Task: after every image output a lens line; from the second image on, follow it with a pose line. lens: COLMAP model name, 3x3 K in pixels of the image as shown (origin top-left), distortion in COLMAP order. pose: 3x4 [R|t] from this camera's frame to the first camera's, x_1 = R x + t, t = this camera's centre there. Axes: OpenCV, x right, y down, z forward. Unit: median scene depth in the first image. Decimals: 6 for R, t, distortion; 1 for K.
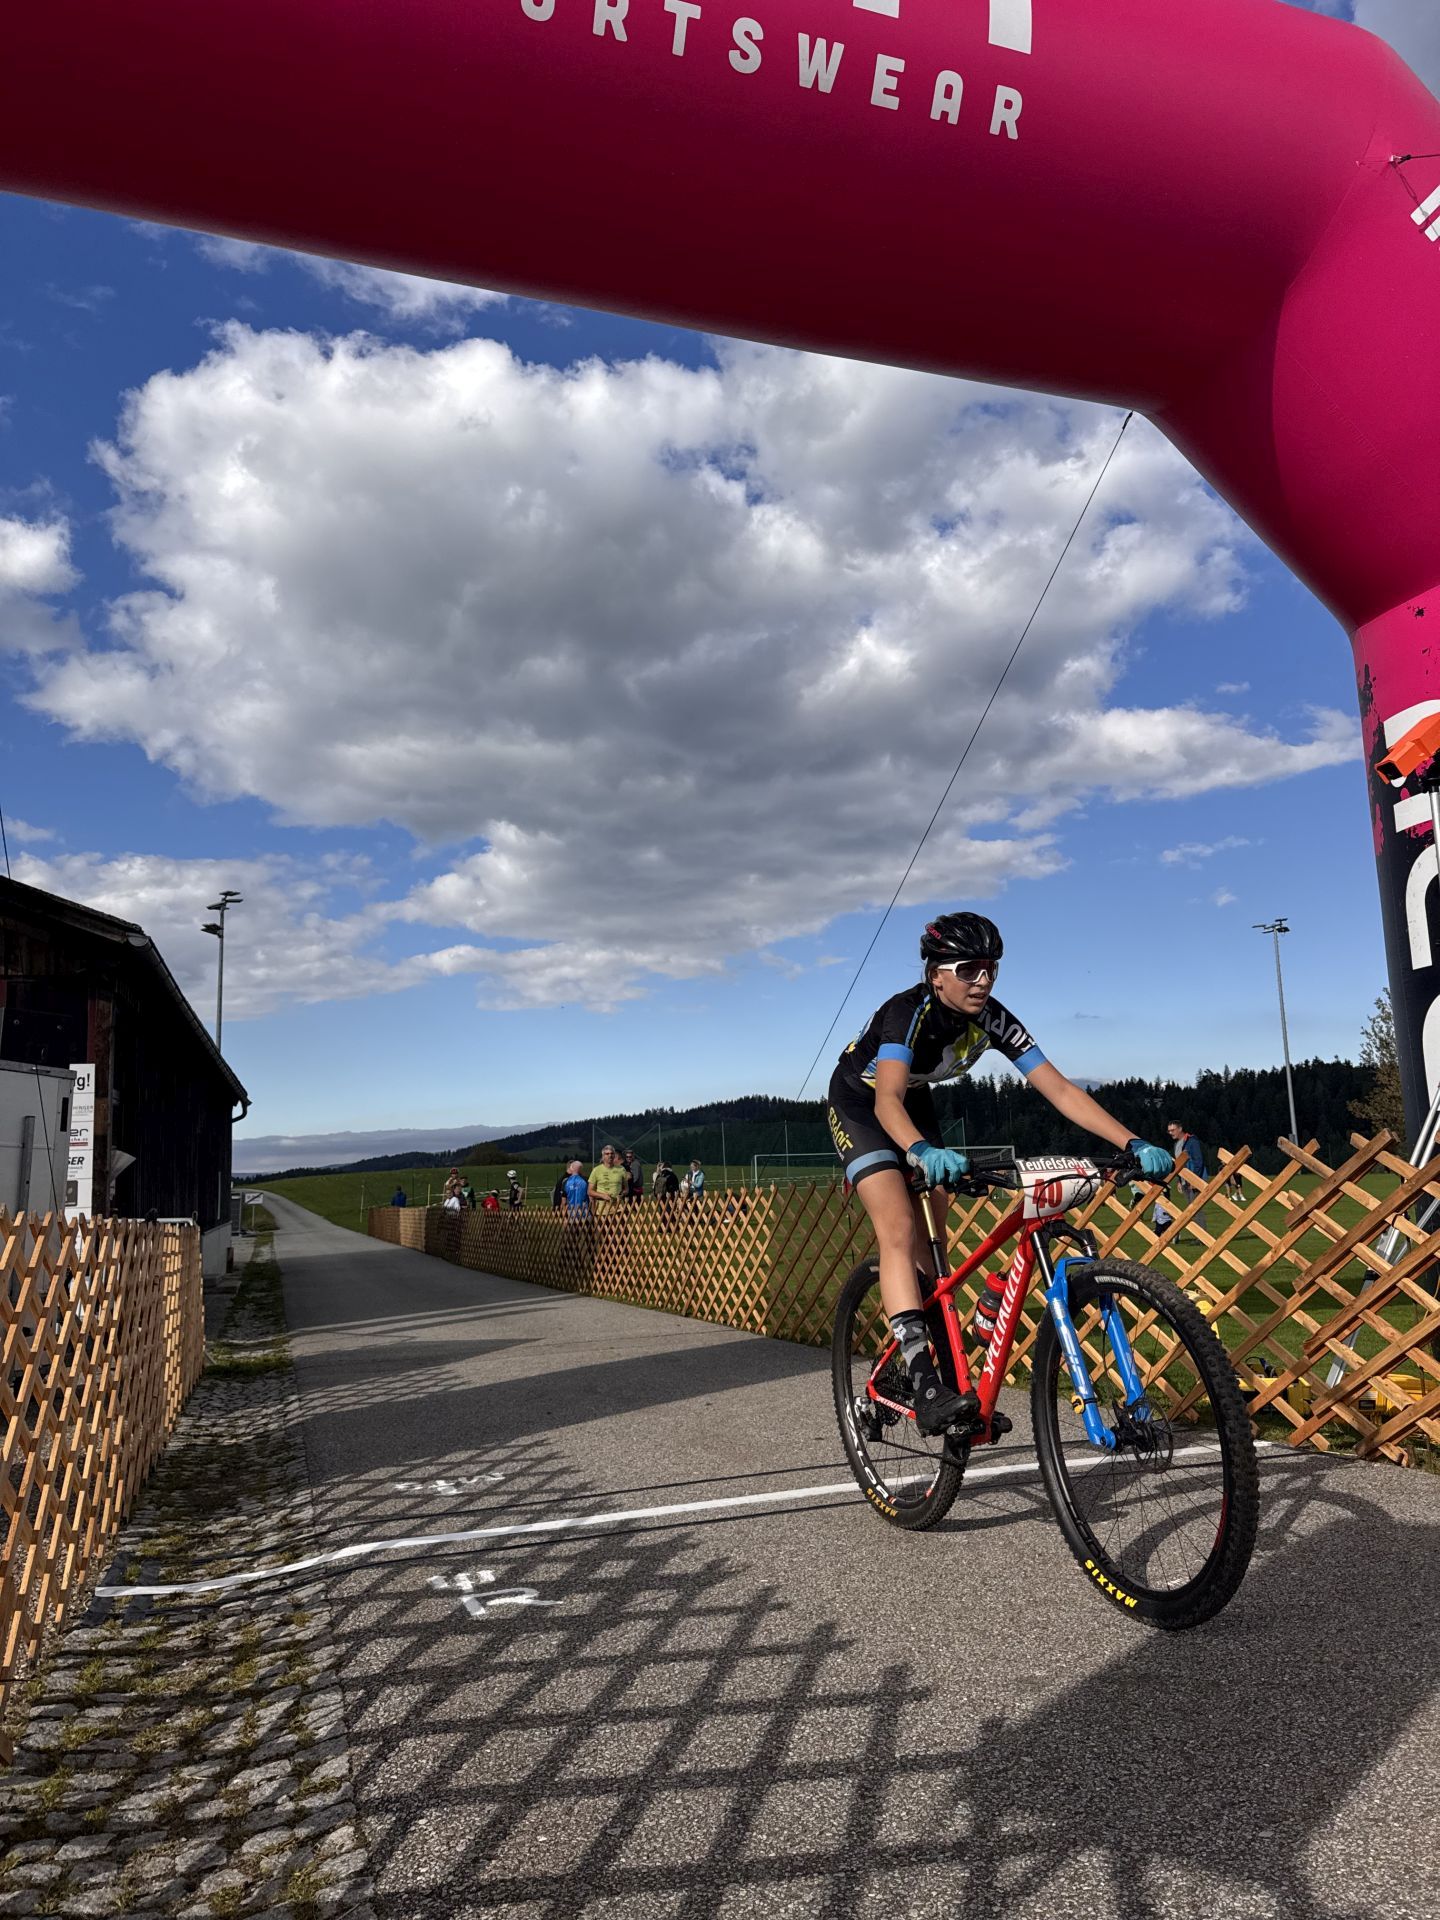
lens RADIAL K [[1358.2, 0, 738.6], [0, 1358.2, 951.2], [0, 0, 1]] dist [0.058252, -0.046544]
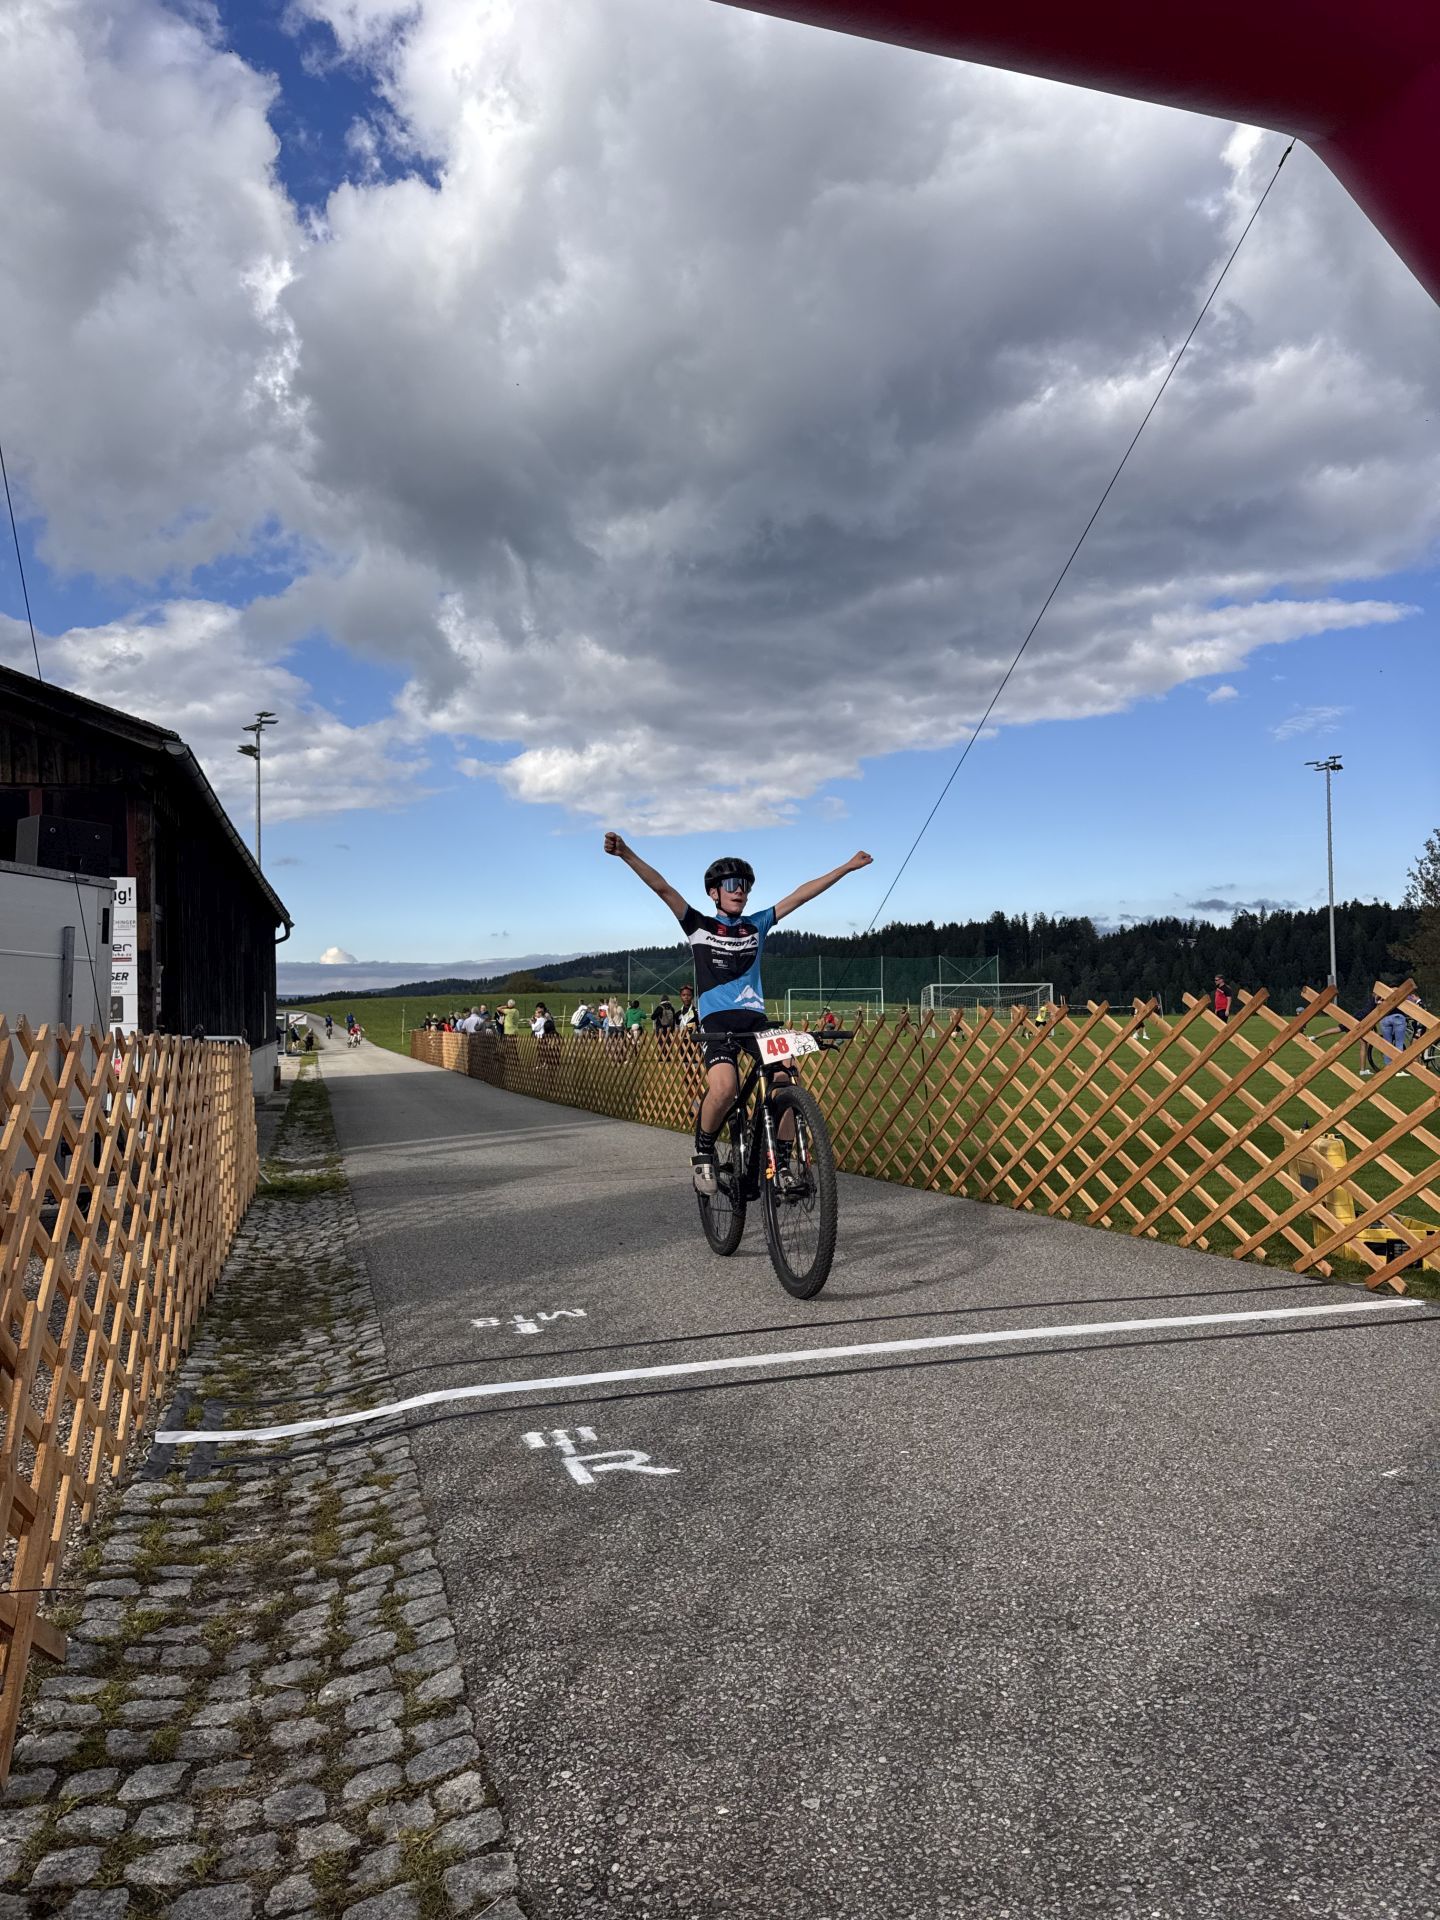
lens RADIAL K [[1358.2, 0, 746.2], [0, 1358.2, 942.0], [0, 0, 1]] dist [0.058252, -0.046544]
pose [[0.999666, 0.018131, -0.018411, -0.040318], [-0.015890, 0.993201, 0.115324, 0.017619], [0.020377, -0.114993, 0.993157, 0.088040]]
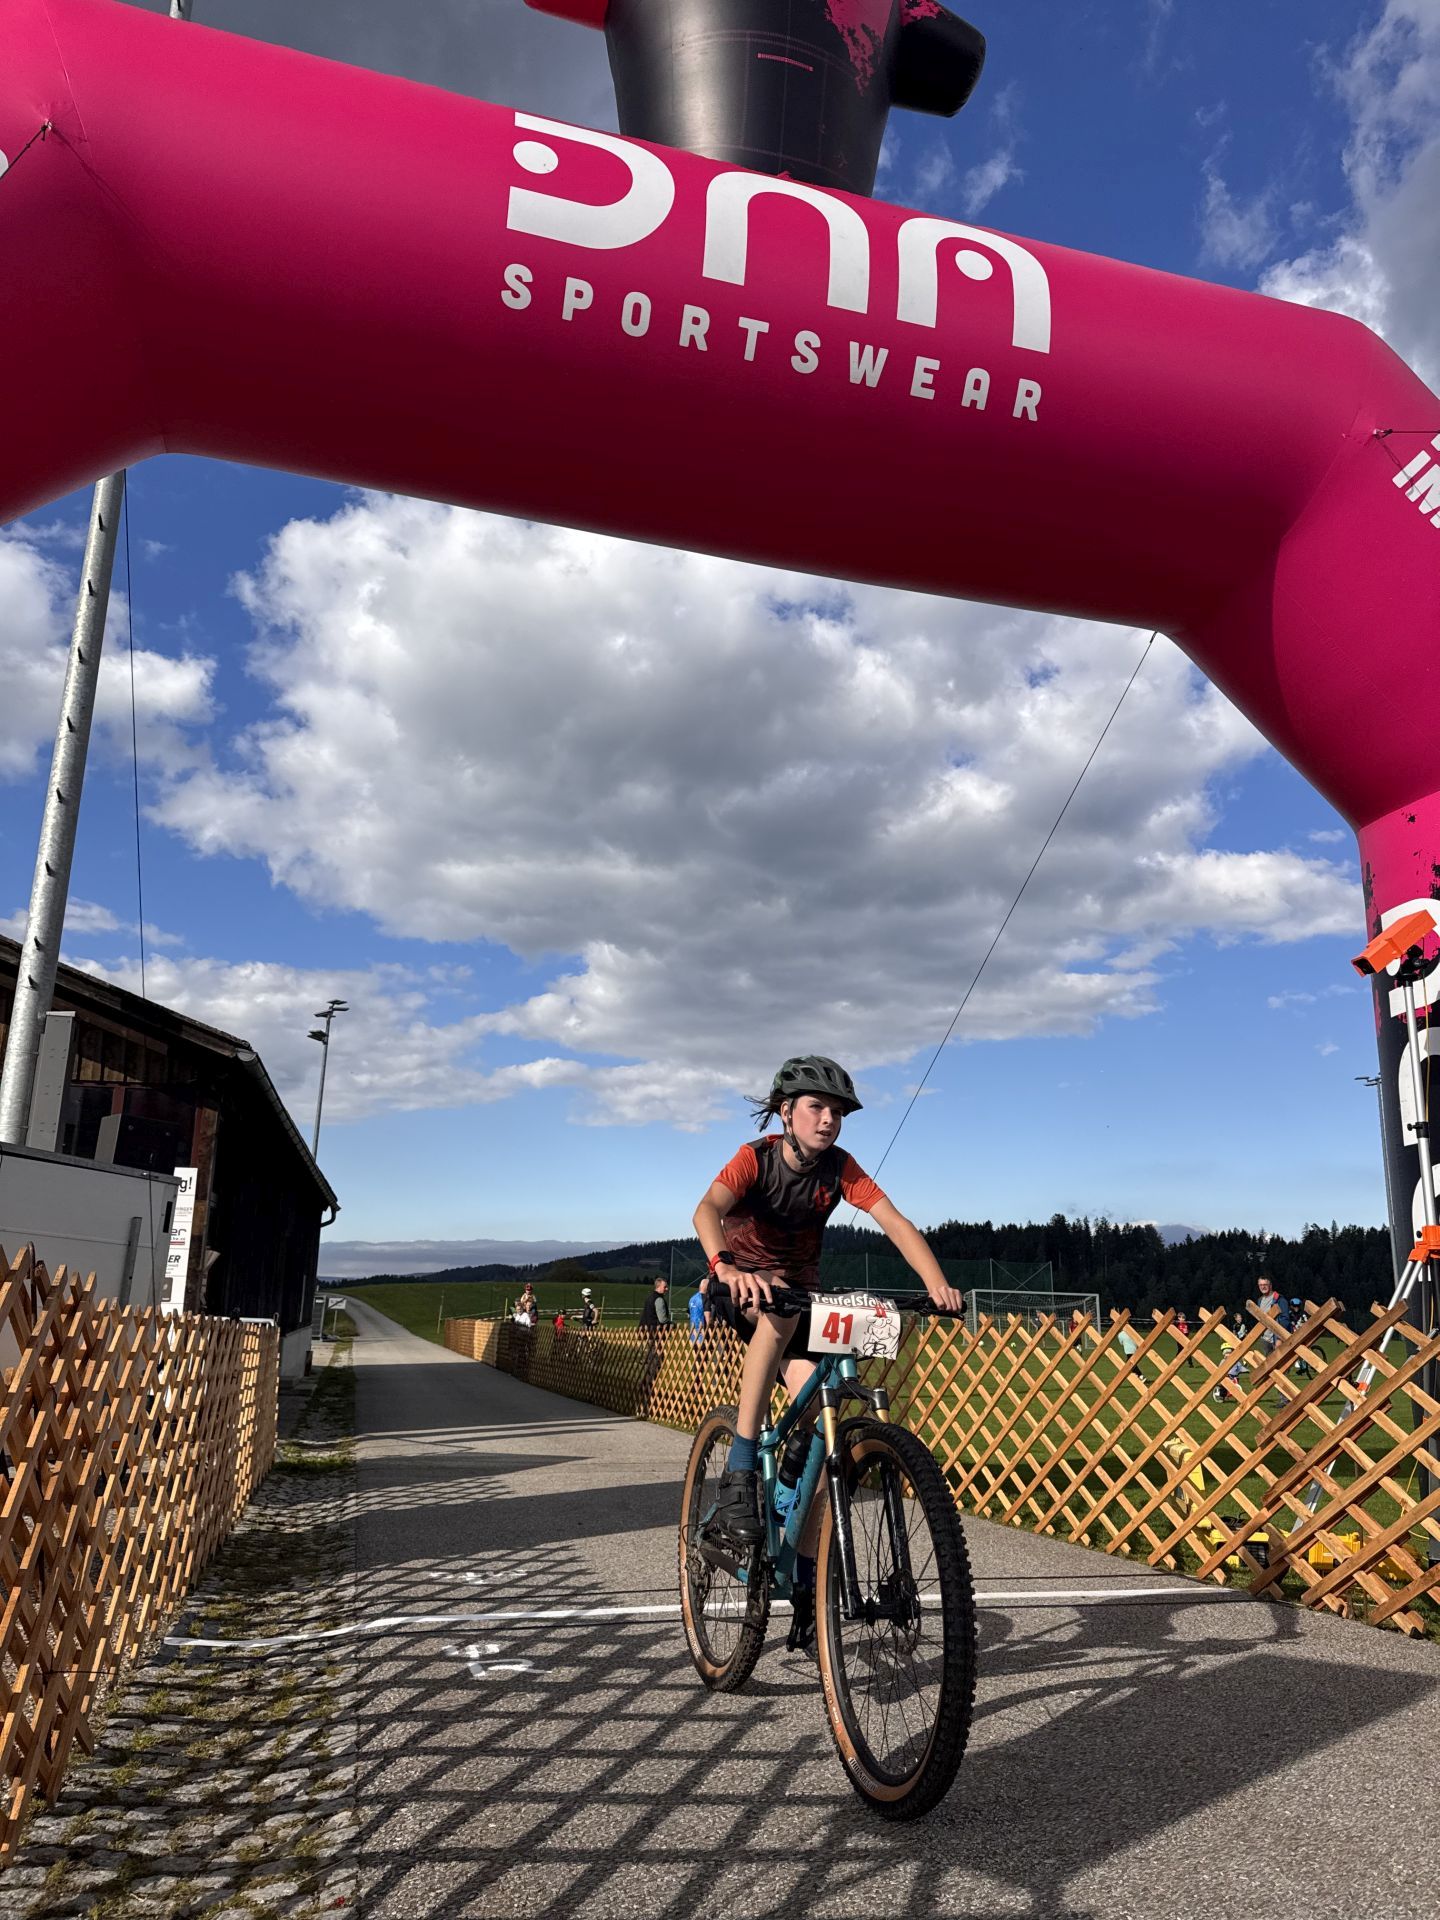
lens RADIAL K [[1358.2, 0, 734.3], [0, 1358.2, 962.7], [0, 0, 1]] dist [0.058252, -0.046544]
pose [[0.996627, 0.037817, -0.072833, 0.047727], [-0.043707, 0.995752, -0.081046, -0.020131], [0.069458, 0.083956, 0.994046, -0.107199]]
